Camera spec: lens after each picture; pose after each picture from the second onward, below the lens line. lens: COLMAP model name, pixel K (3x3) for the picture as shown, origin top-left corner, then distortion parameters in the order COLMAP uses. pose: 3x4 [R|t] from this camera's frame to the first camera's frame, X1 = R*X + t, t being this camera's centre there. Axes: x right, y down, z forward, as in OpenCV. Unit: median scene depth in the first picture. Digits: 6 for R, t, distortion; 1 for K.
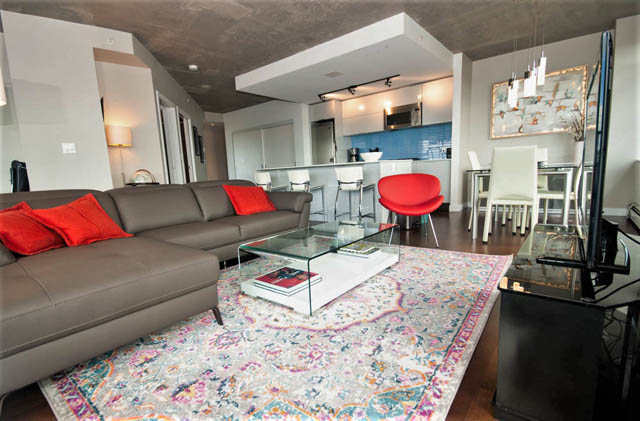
lens RADIAL K [[312.8, 0, 303.7], [0, 312.8, 220.9], [0, 0, 1]] dist [0.000342, -0.001043]
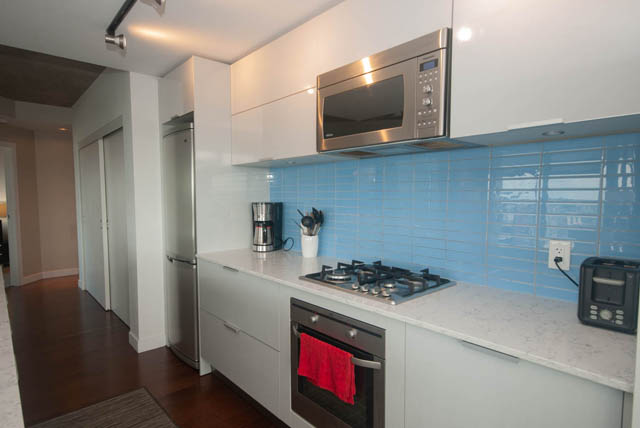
lens RADIAL K [[358.2, 0, 320.0], [0, 358.2, 214.0], [0, 0, 1]] dist [-0.000214, -0.000063]
pose [[0.989989, 0.055133, -0.129930, 0.398461], [-0.067176, 0.993655, -0.090209, -0.278553], [0.124132, 0.098034, 0.987411, 0.928120]]
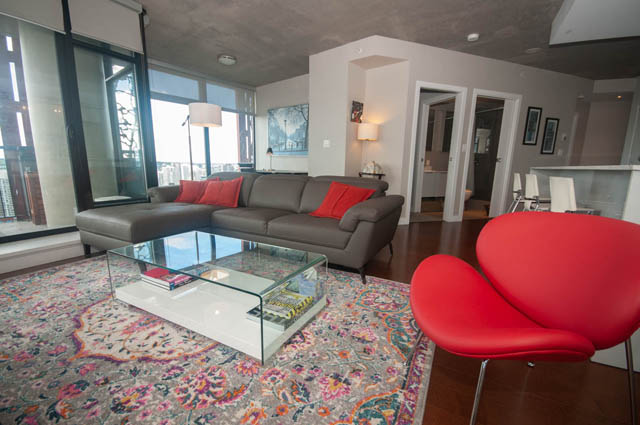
lens RADIAL K [[280.1, 0, 321.4], [0, 280.1, 221.5], [0, 0, 1]] dist [0.014314, -0.016674]
pose [[0.209767, 0.246073, -0.946280, 0.386442], [-0.181564, 0.960783, 0.209596, -0.114740], [0.960746, 0.127844, 0.246218, 0.518595]]
